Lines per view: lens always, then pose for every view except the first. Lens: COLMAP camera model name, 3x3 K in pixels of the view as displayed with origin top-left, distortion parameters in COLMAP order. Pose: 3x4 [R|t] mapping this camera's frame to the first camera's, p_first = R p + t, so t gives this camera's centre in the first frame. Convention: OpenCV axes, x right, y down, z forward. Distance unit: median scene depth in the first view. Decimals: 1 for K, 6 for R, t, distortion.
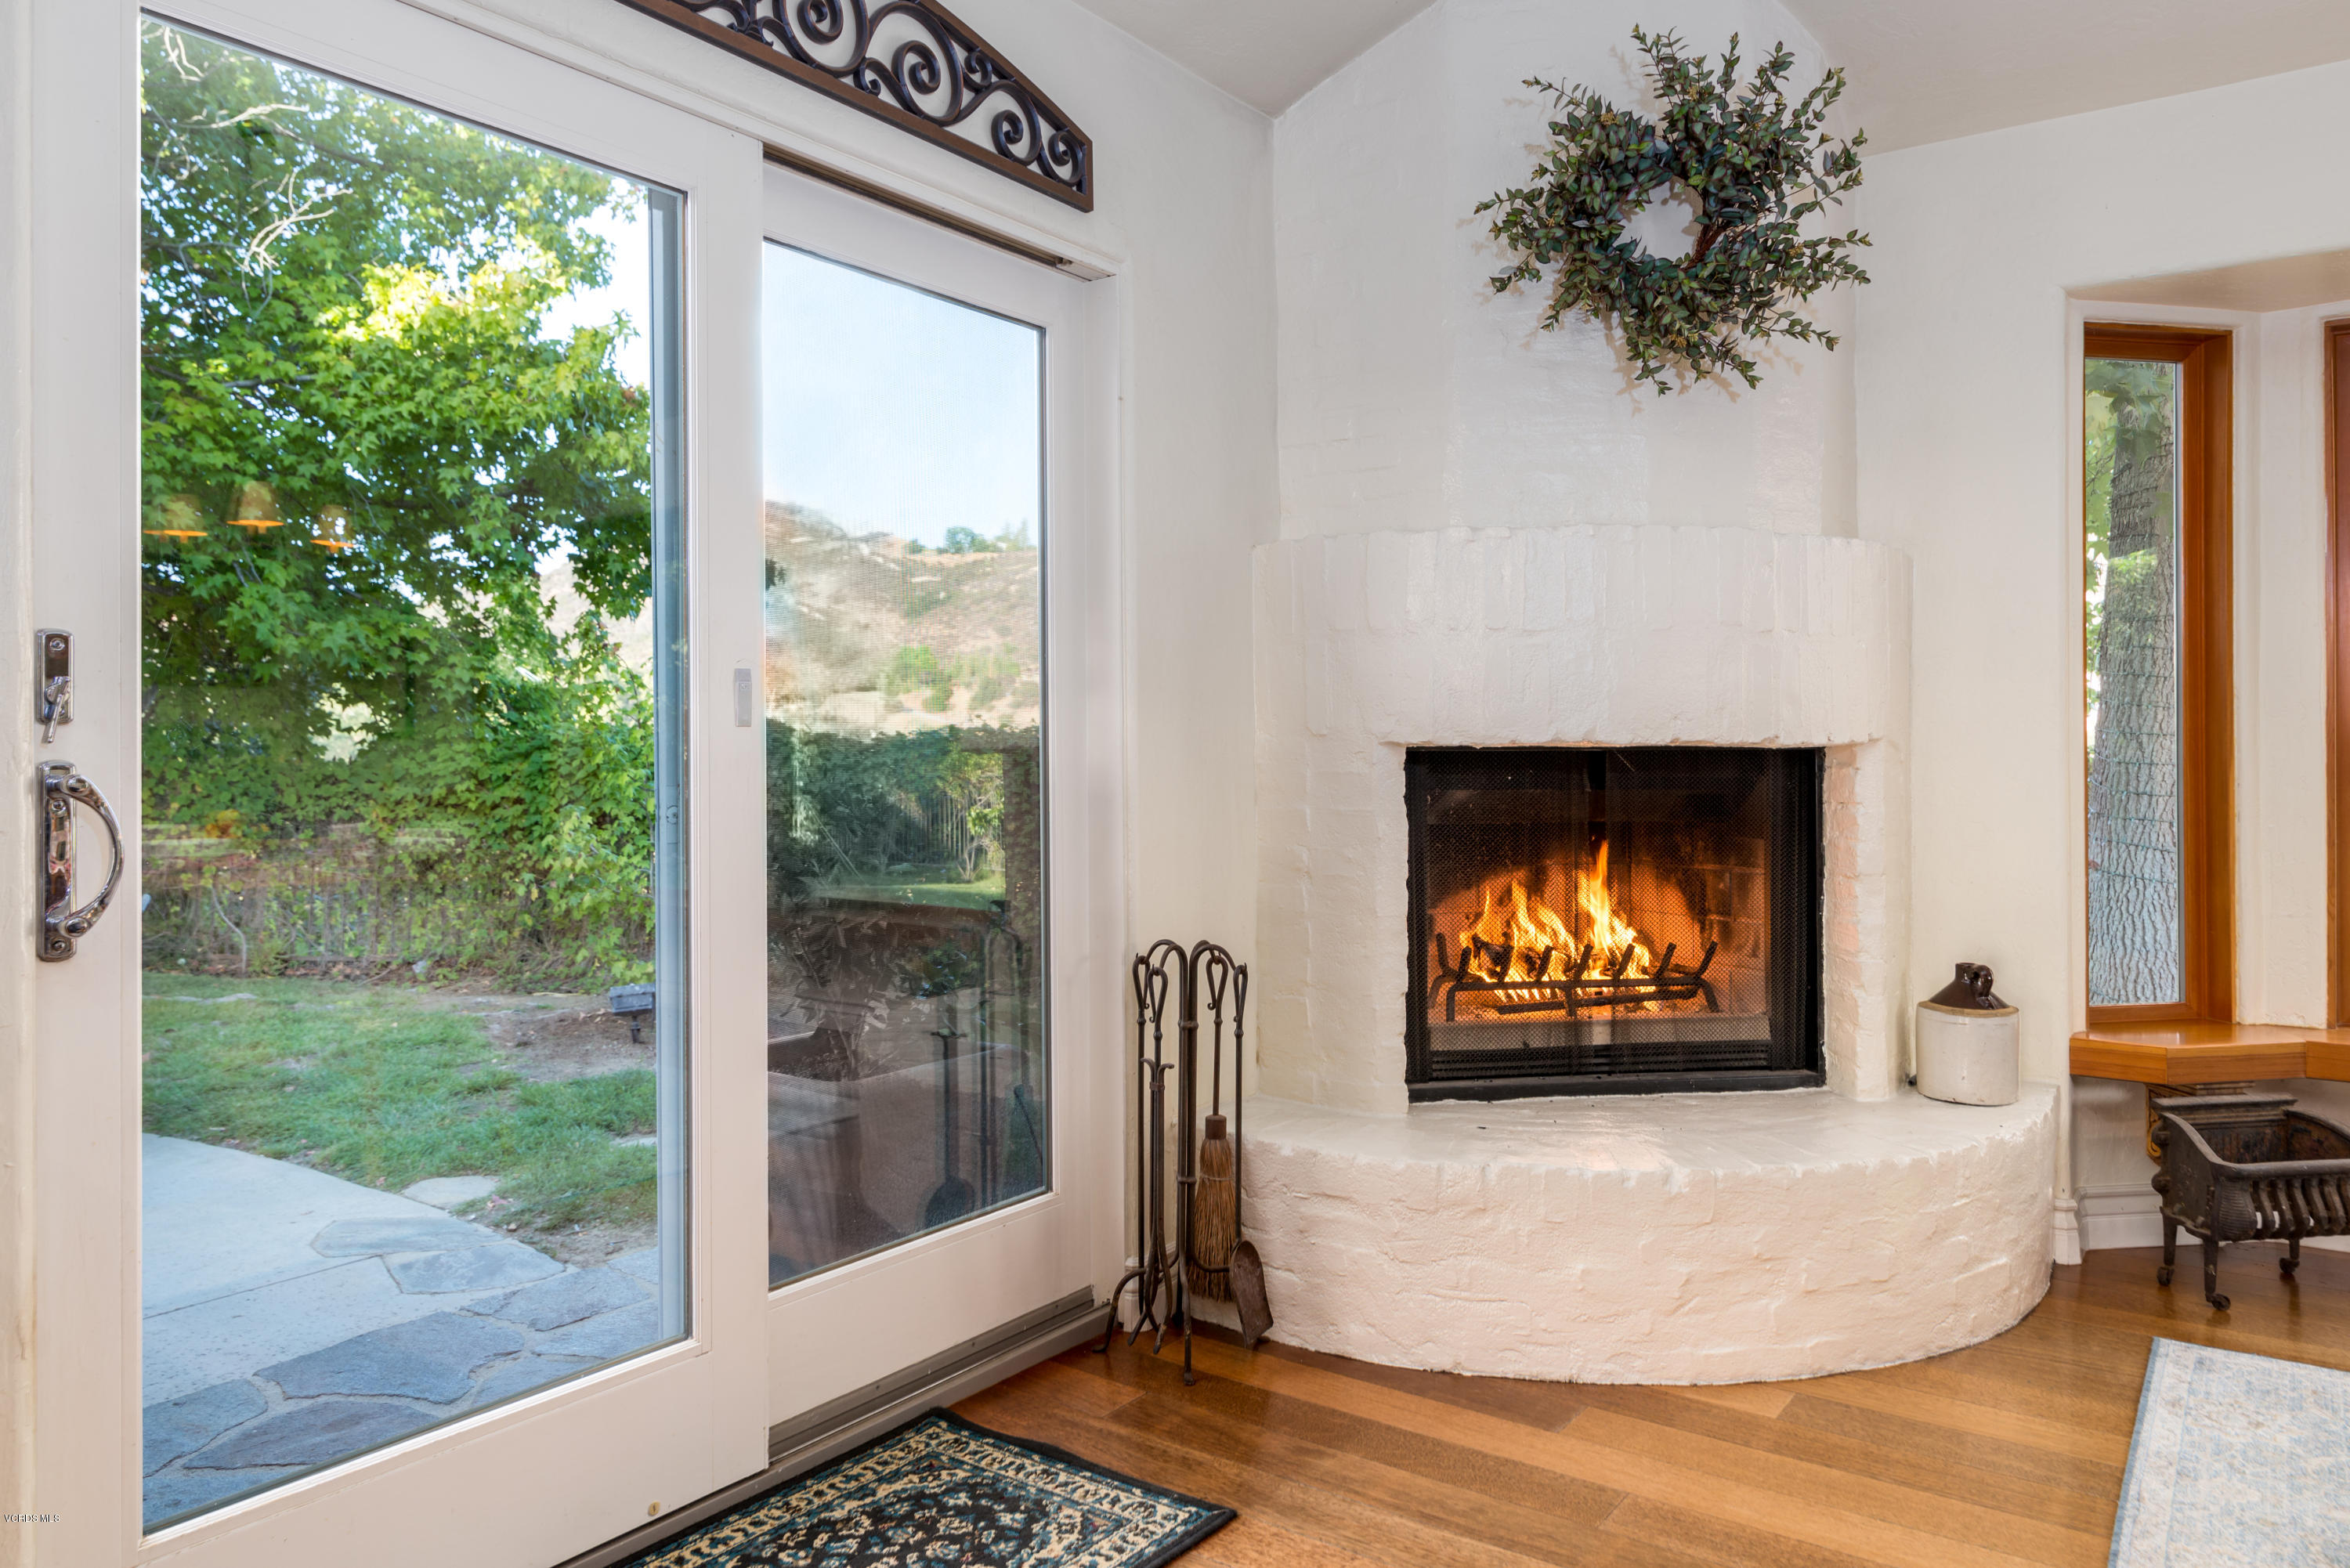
lens RADIAL K [[1571.2, 0, 1174.1], [0, 1571.2, 742.2], [0, 0, 1]] dist [0.005318, -0.001462]
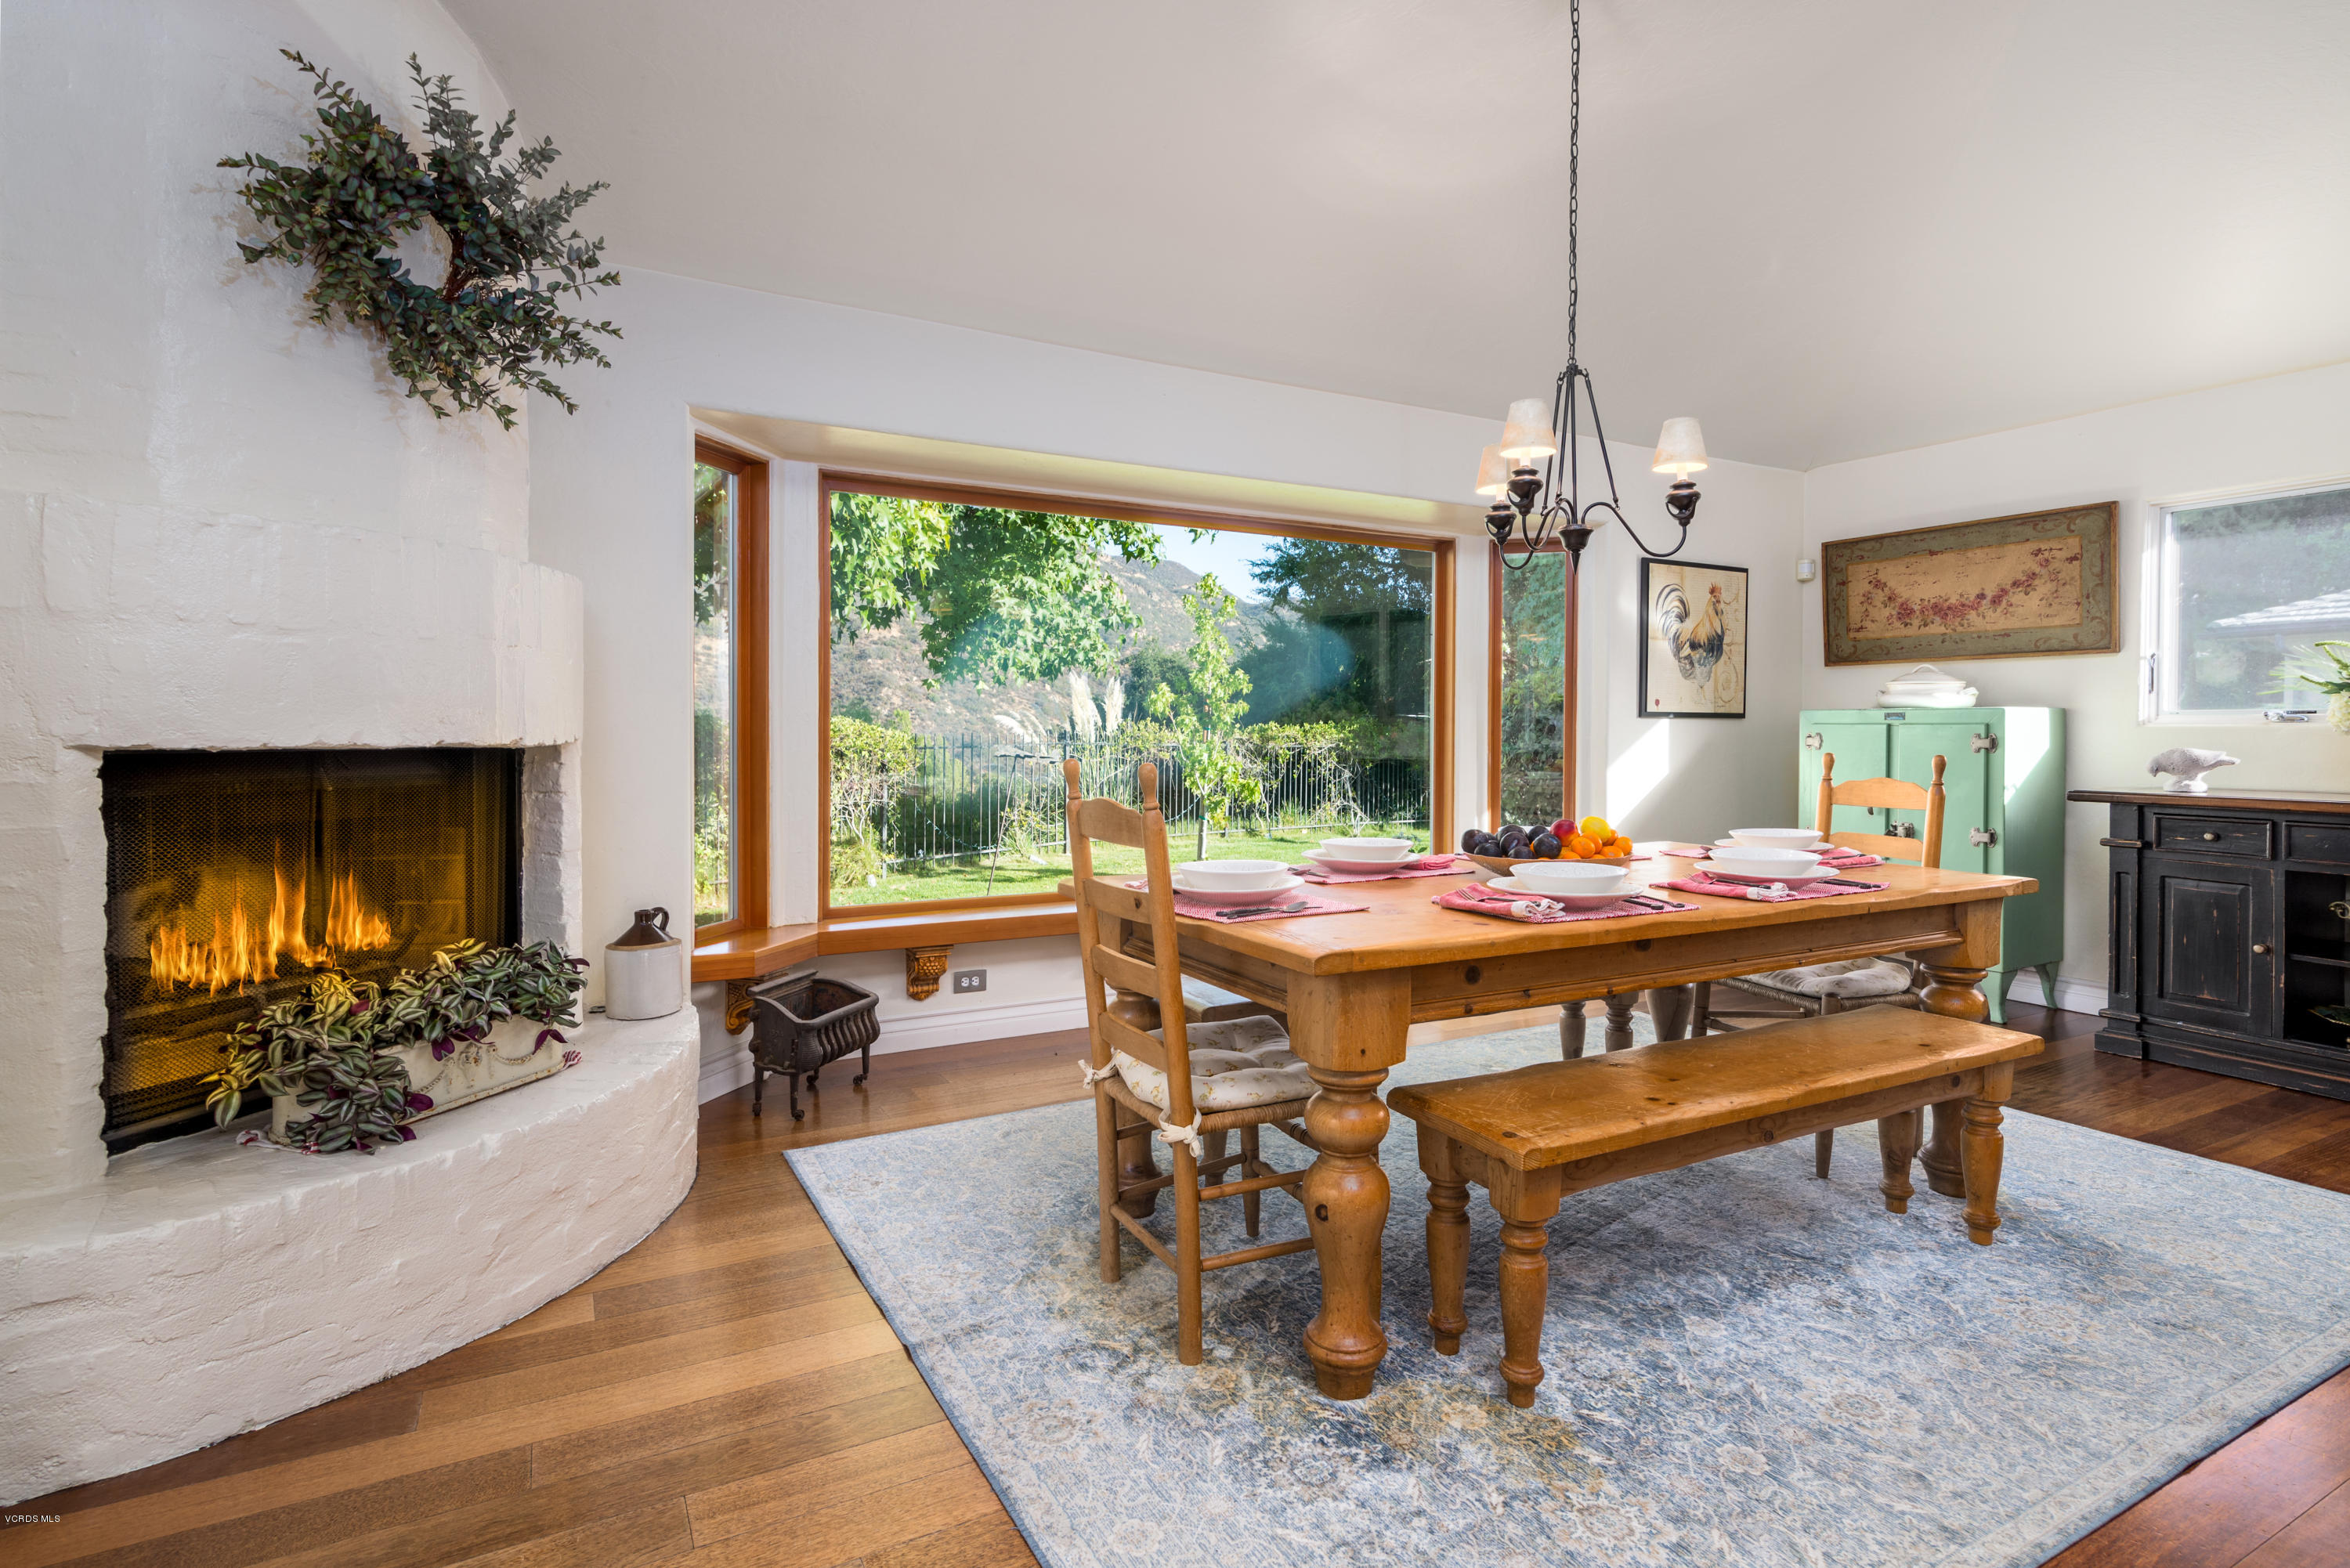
lens RADIAL K [[1186.1, 0, 1174.2], [0, 1186.1, 745.3], [0, 0, 1]] dist [-0.000310, -0.000700]
pose [[0.416336, -0.008636, 0.909170, -0.210357], [-0.007025, 0.999894, 0.012715, -0.013220], [-0.909184, -0.011681, 0.416231, 0.210109]]
